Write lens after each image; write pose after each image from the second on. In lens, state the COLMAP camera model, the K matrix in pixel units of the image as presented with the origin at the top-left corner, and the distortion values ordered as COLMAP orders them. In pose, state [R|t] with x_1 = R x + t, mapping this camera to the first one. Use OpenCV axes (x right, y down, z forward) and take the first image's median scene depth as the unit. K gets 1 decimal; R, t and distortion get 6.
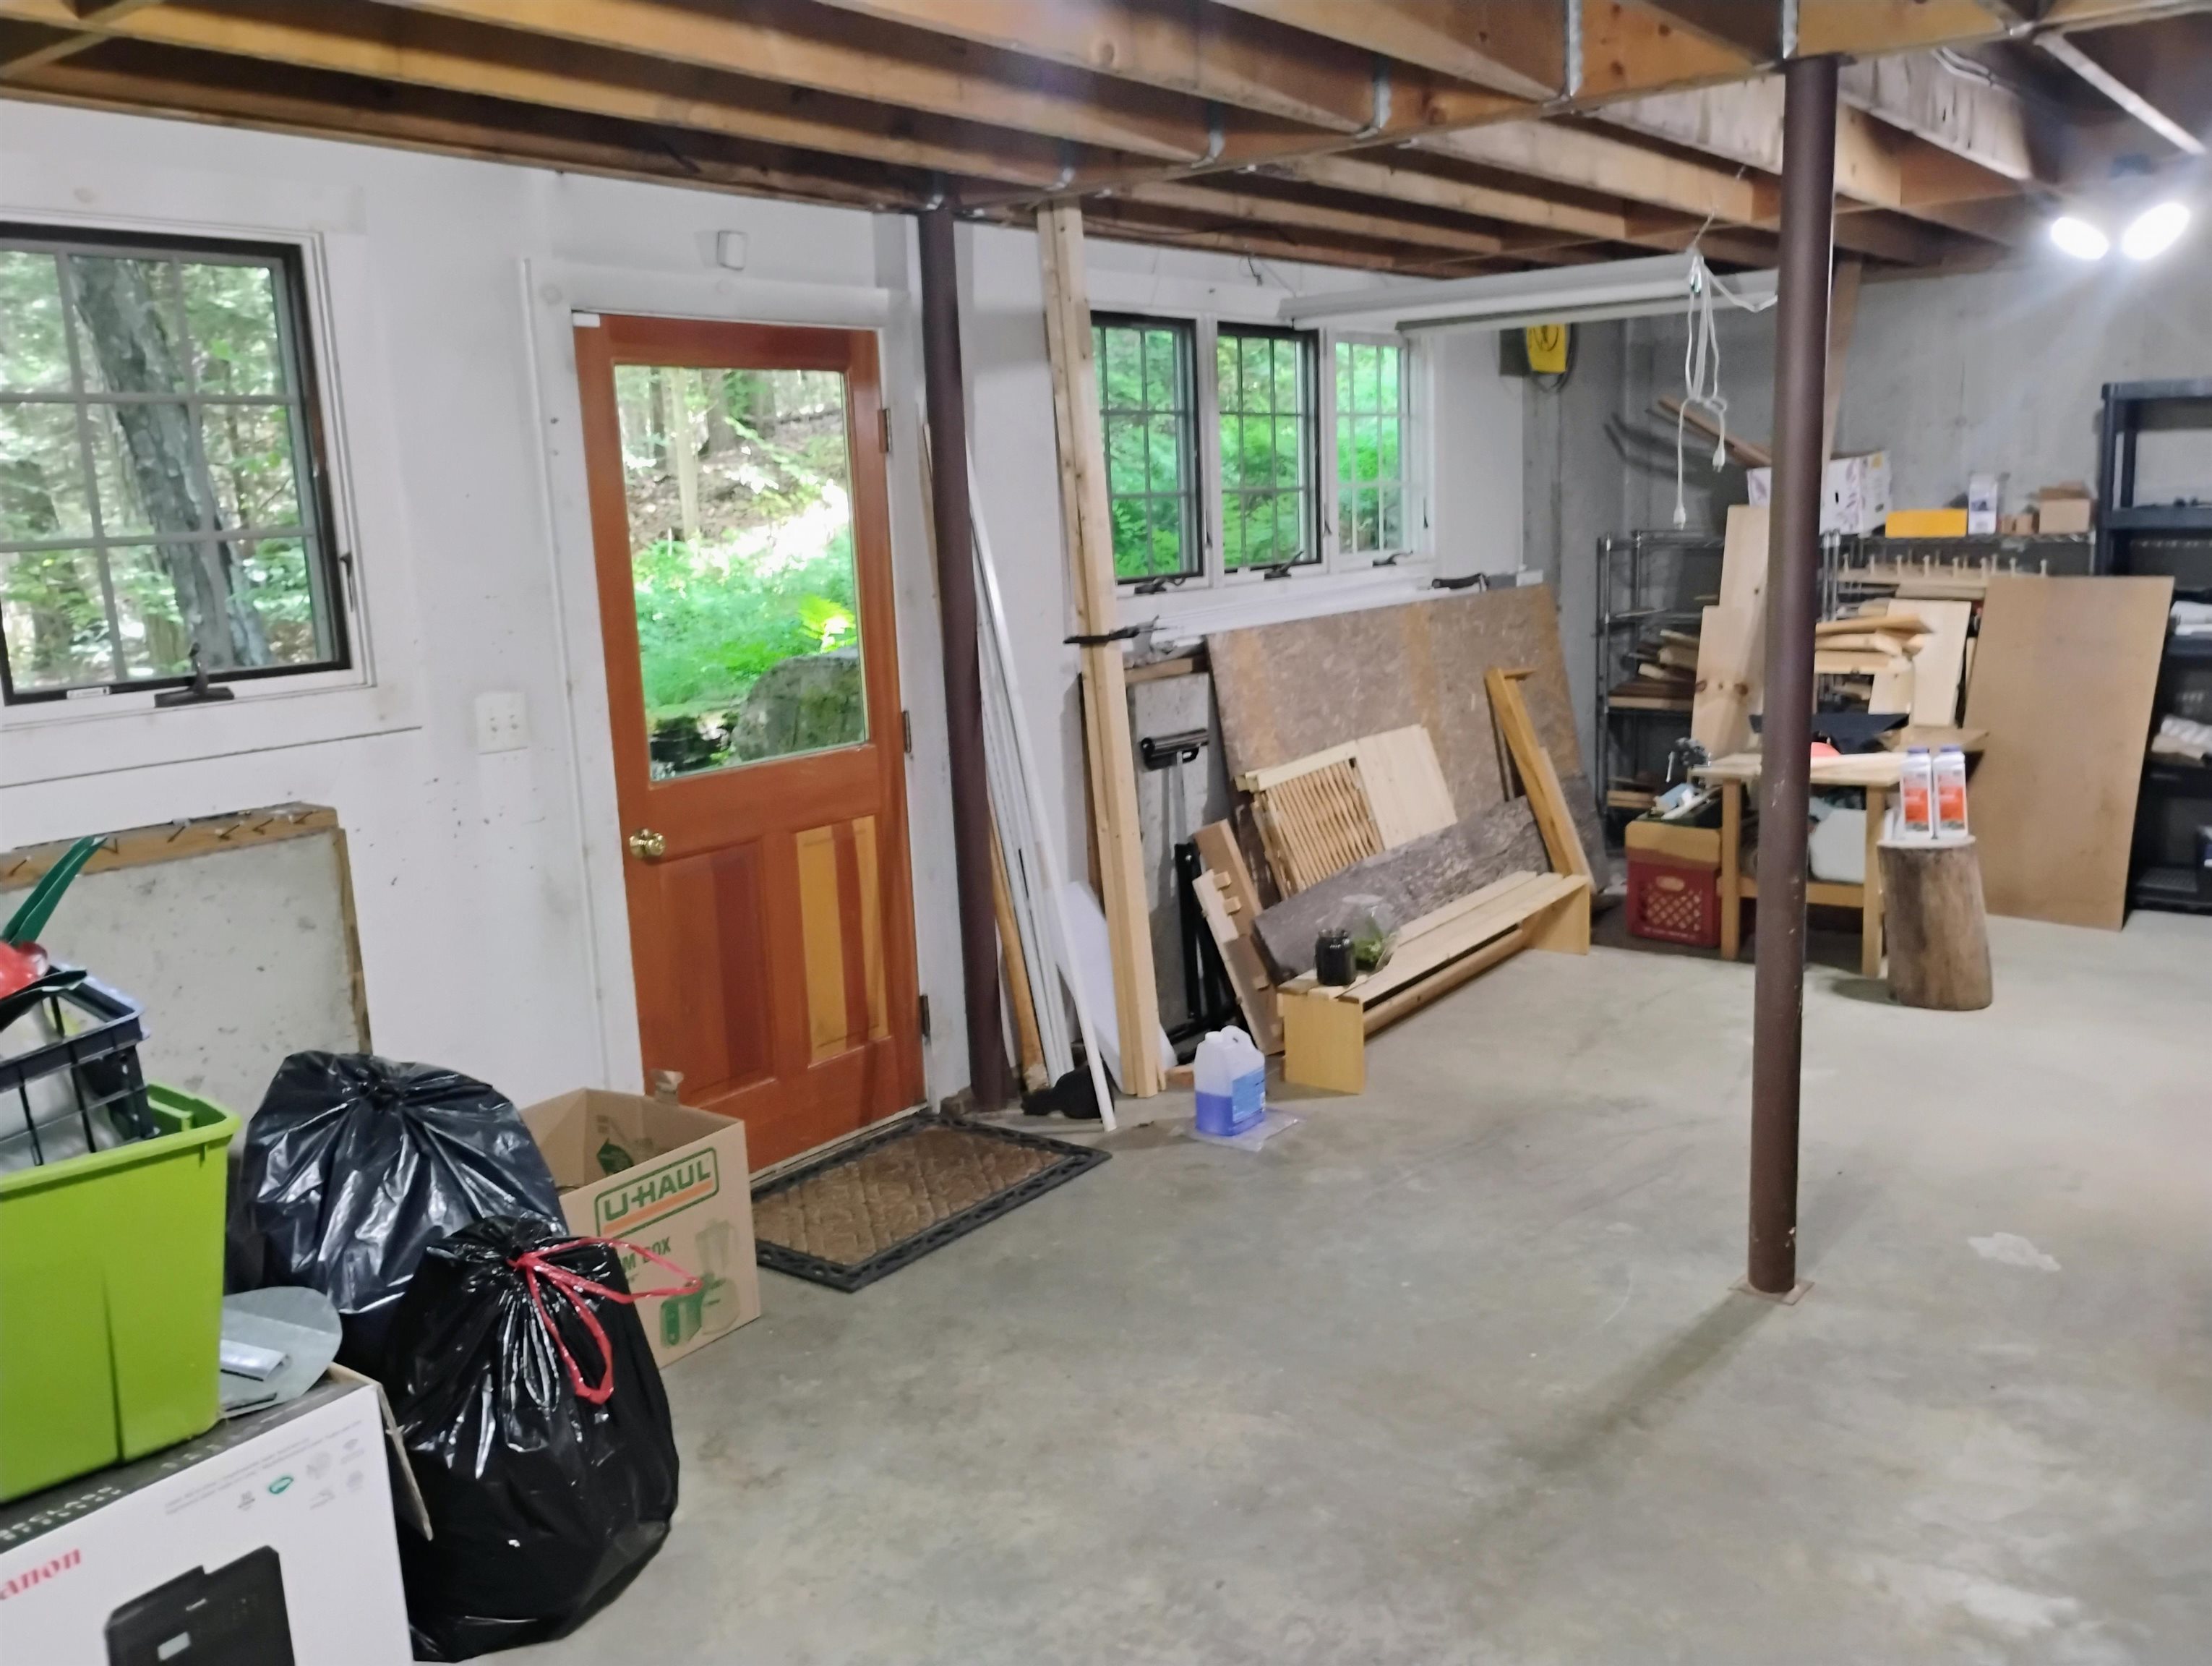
lens RADIAL K [[1845.7, 0, 1116.7], [0, 1845.7, 820.0], [0, 0, 1]] dist [0.066104, -0.089824]
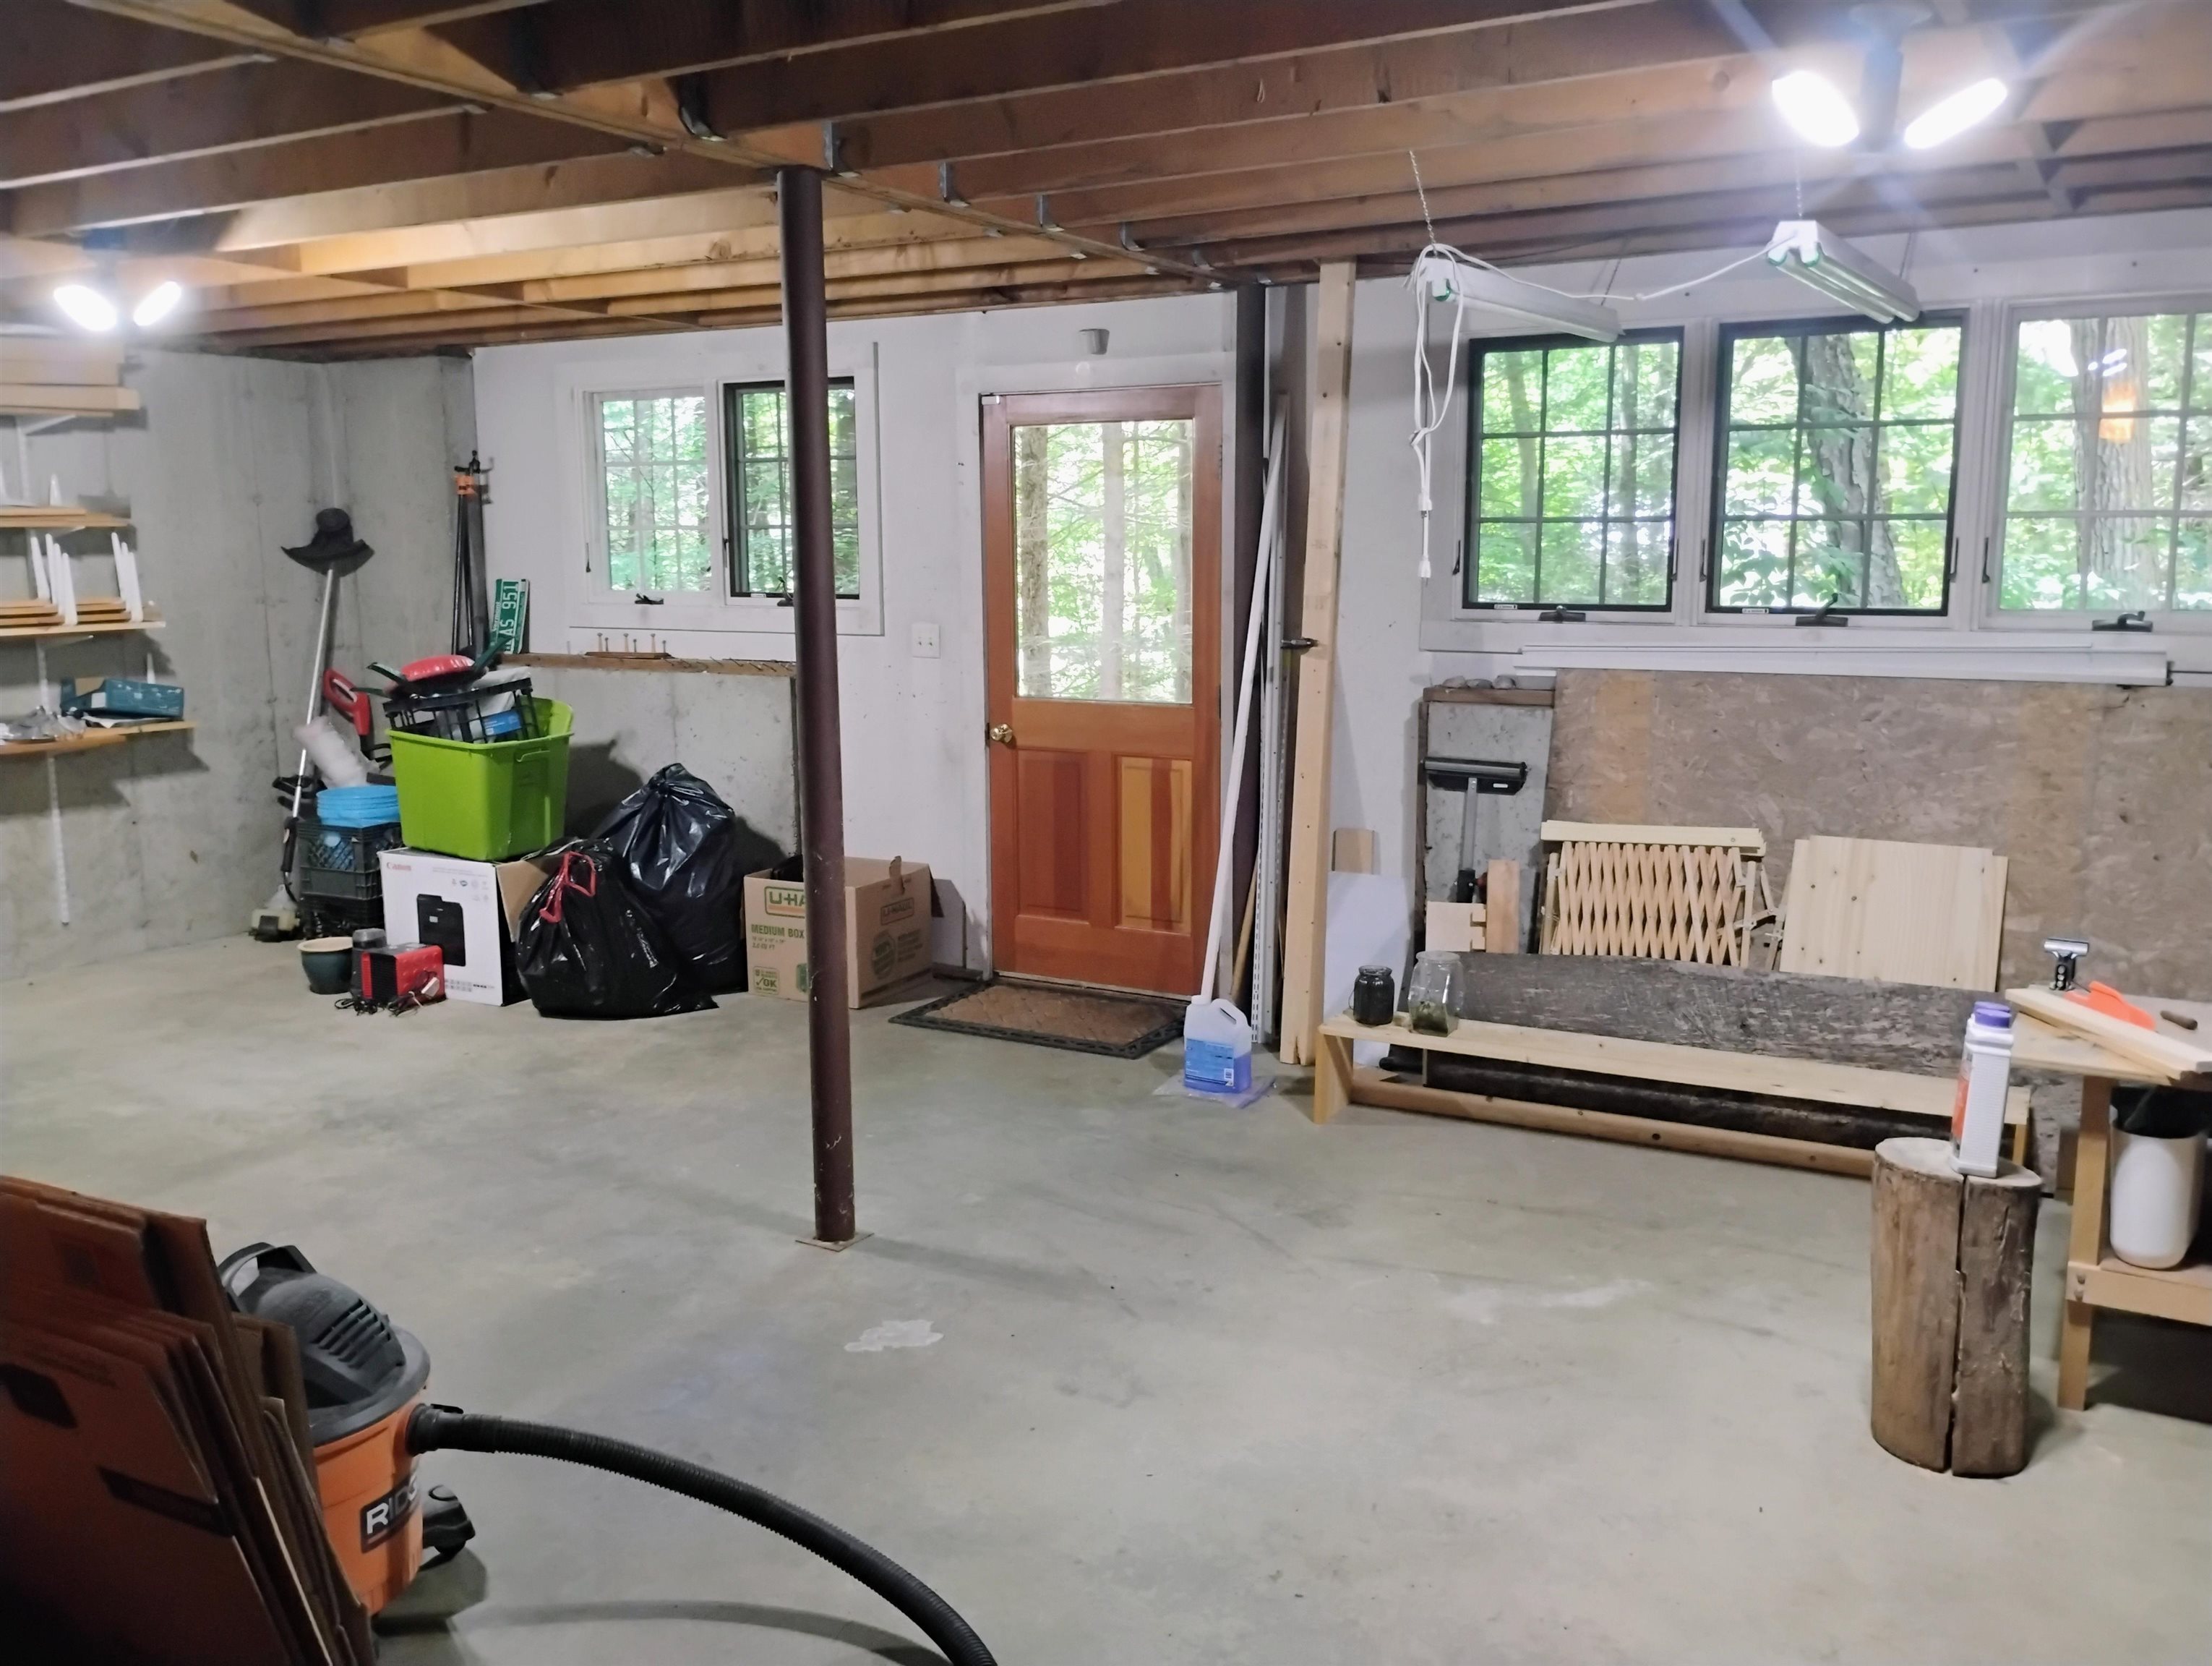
lens RADIAL K [[1845.7, 0, 1116.7], [0, 1845.7, 820.0], [0, 0, 1]] dist [0.066104, -0.089824]
pose [[0.127059, 0.193210, -0.972896, 1.176771], [-0.174978, 0.969829, 0.169749, -0.180320], [0.976339, 0.148667, 0.157033, 0.787290]]
